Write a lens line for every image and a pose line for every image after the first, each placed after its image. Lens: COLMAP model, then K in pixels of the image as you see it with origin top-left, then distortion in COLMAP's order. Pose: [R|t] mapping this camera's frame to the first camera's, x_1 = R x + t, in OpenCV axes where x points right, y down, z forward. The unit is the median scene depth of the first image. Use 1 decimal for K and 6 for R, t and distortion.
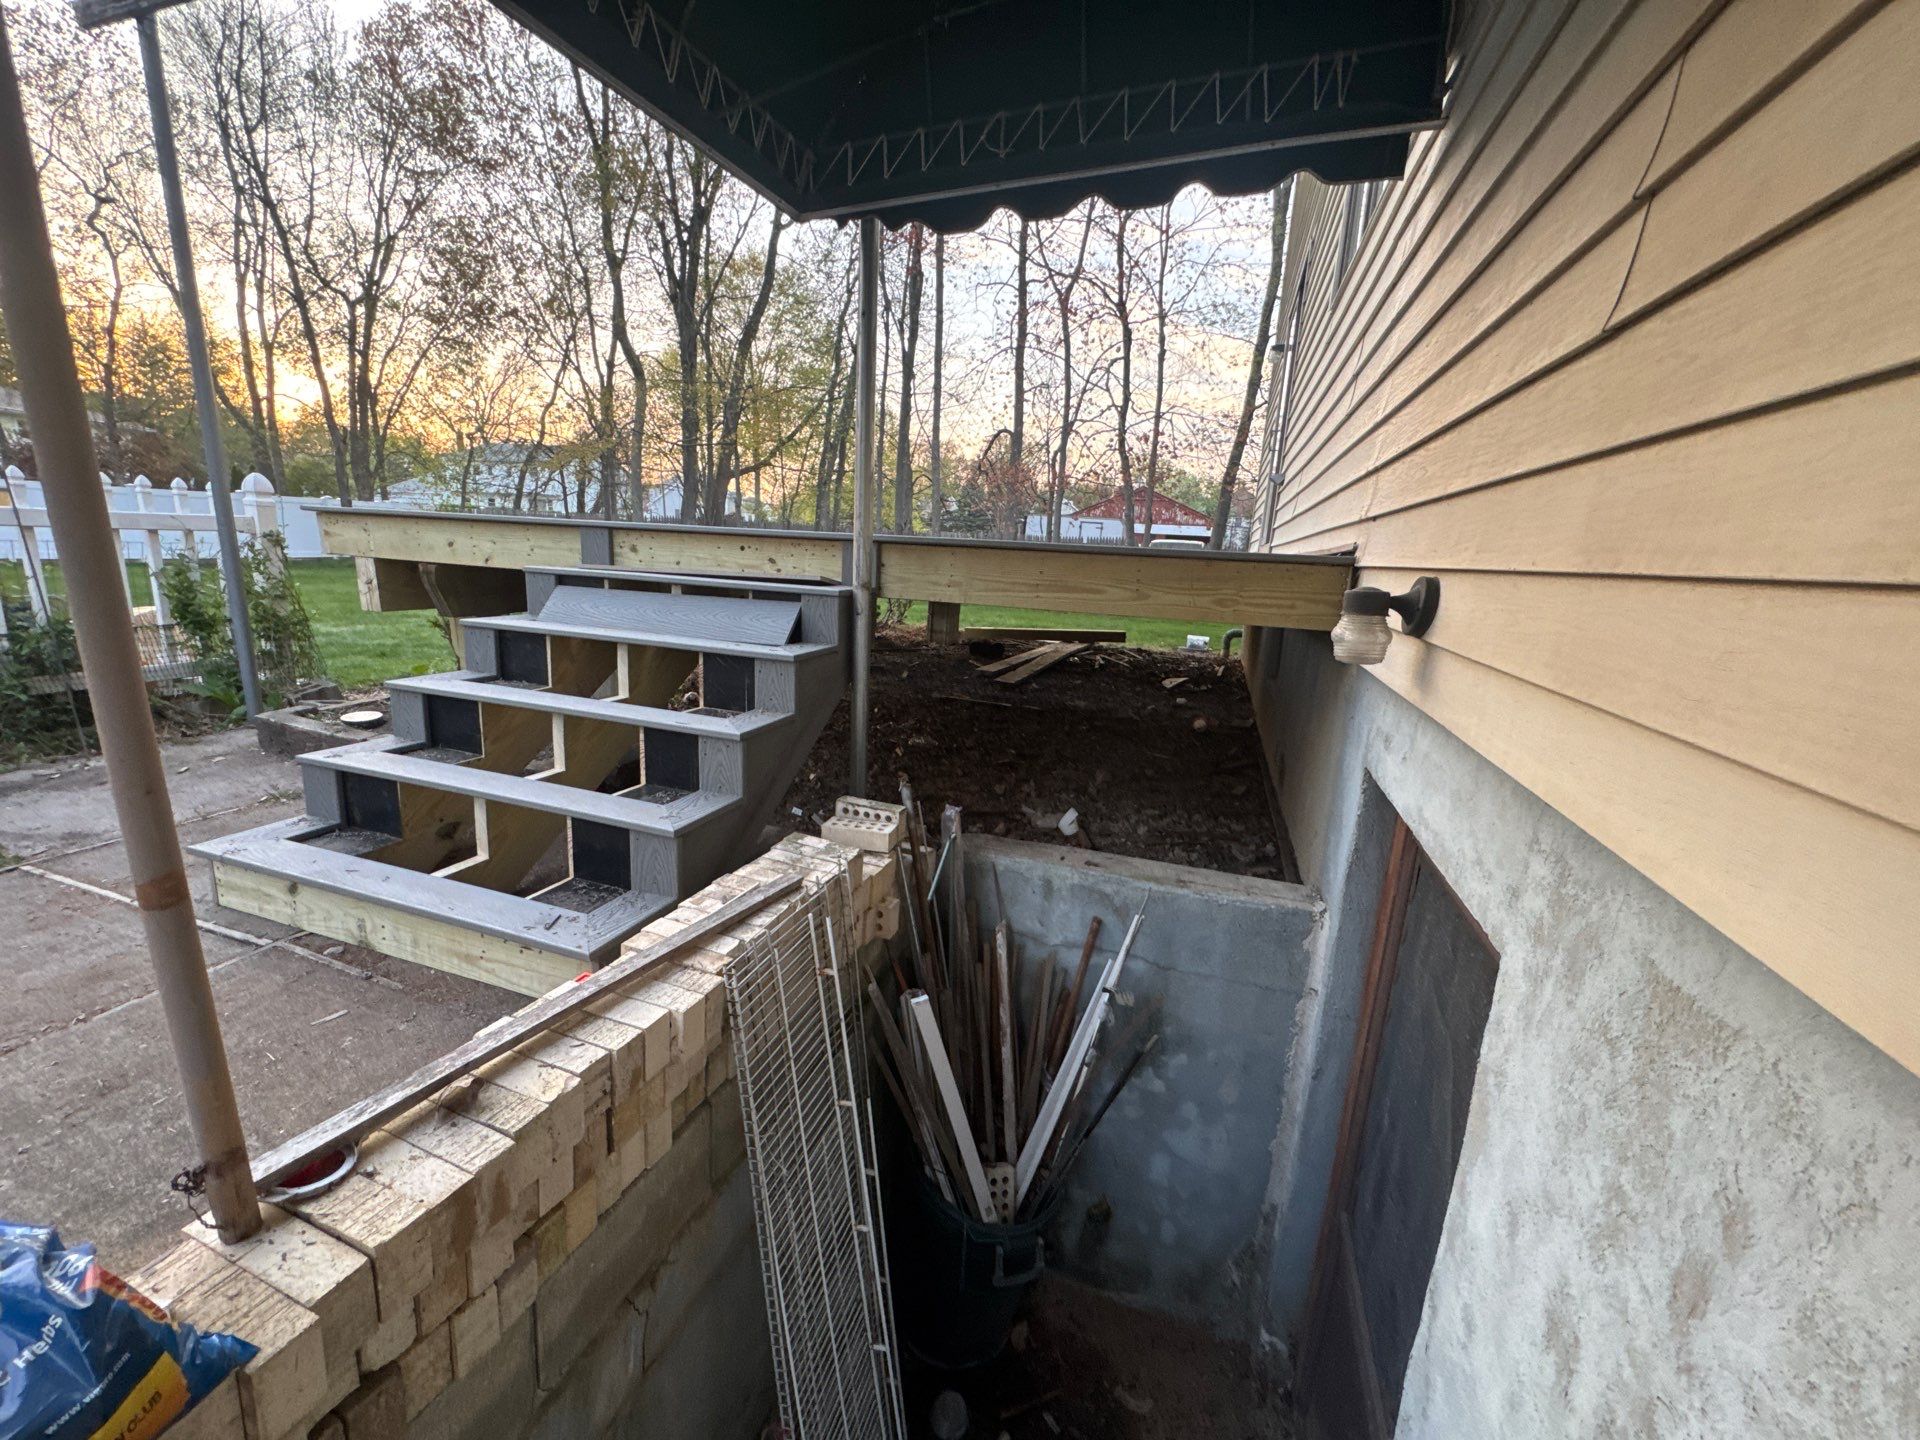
lens RADIAL K [[763.7, 0, 958.5], [0, 763.7, 720.7], [0, 0, 1]] dist [-0.003982, 0.000275]
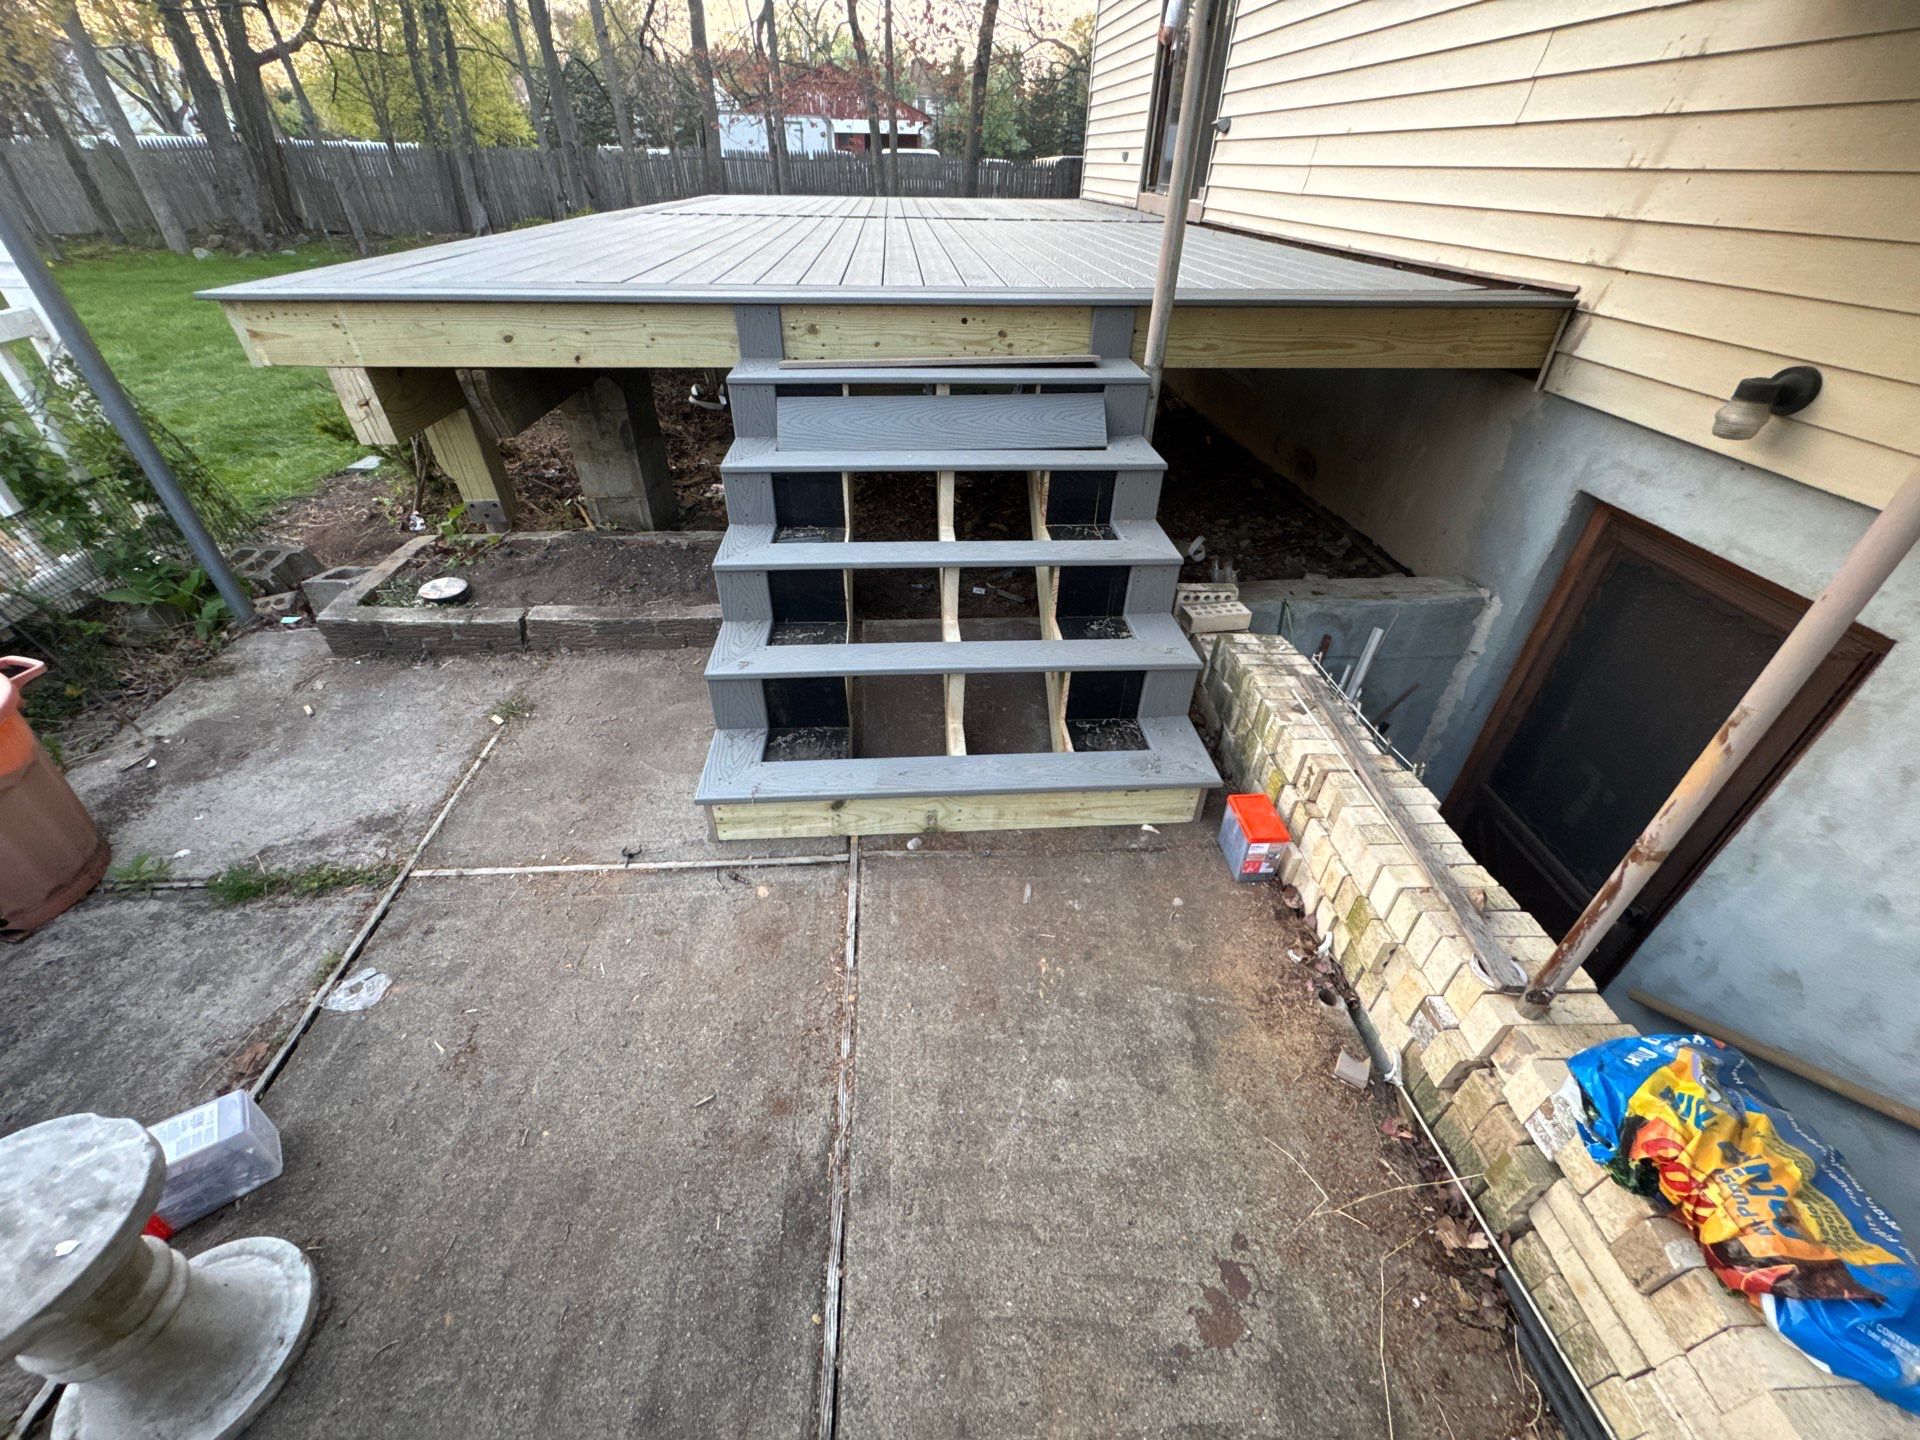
lens RADIAL K [[763.7, 0, 958.0], [0, 763.7, 720.4], [0, 0, 1]] dist [-0.003982, 0.000275]
pose [[0.923488, -0.257446, 0.284416, -0.820033], [0.117926, 0.895992, 0.428127, -0.238222], [-0.365054, -0.361830, 0.857797, 0.106896]]
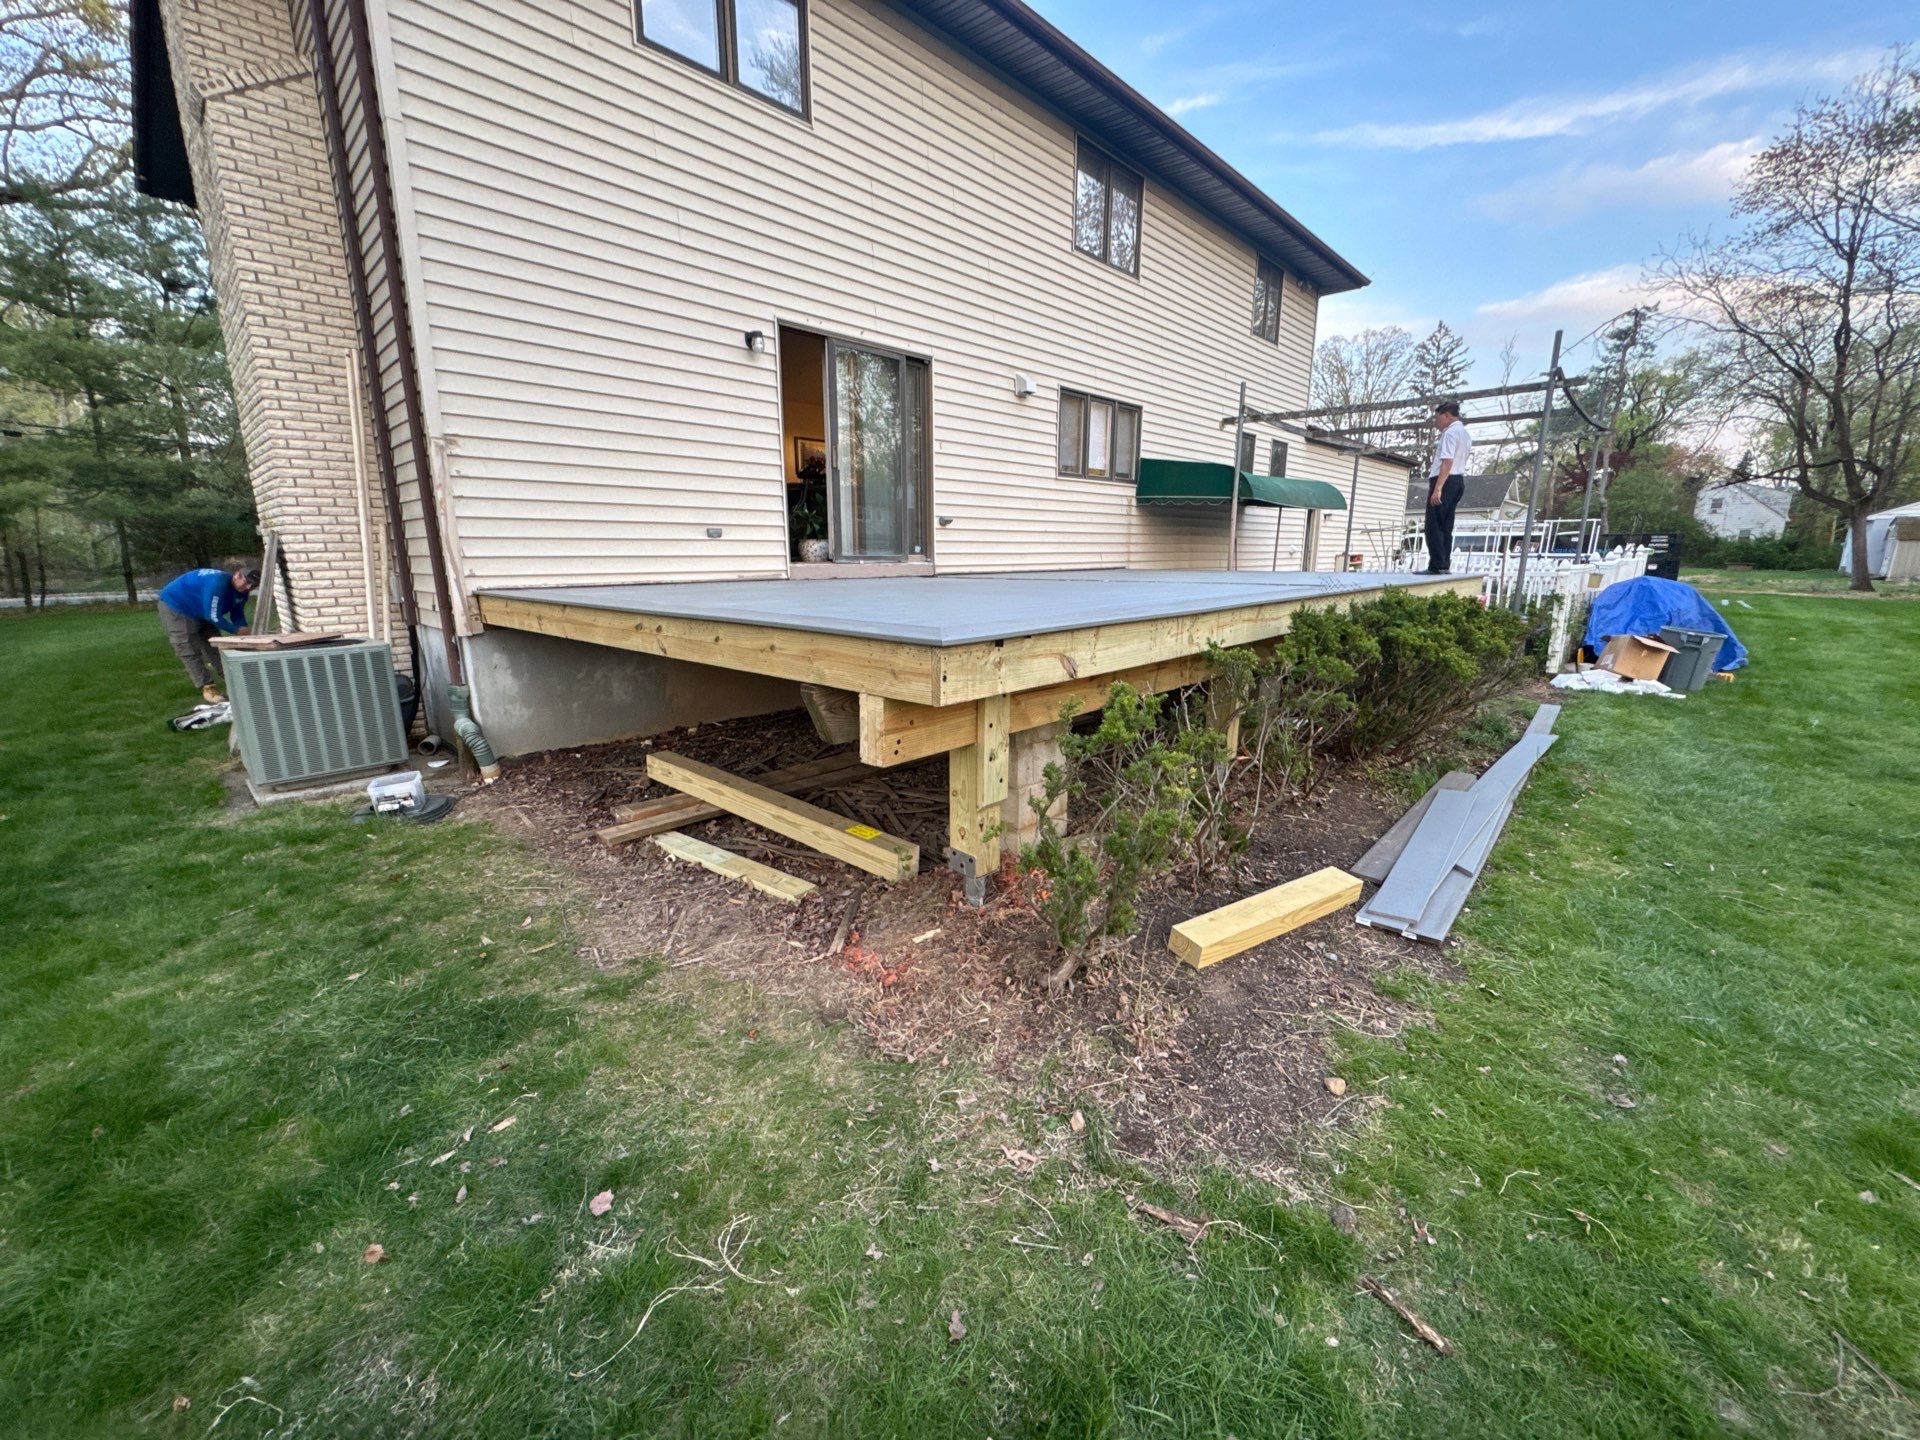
lens RADIAL K [[763.7, 0, 957.7], [0, 763.7, 718.2], [0, 0, 1]] dist [-0.003982, 0.000275]
pose [[-0.902637, -0.134778, 0.408755, -0.630144], [0.055478, 0.905349, 0.421029, -1.429231], [-0.426812, 0.402713, -0.809725, 5.659388]]
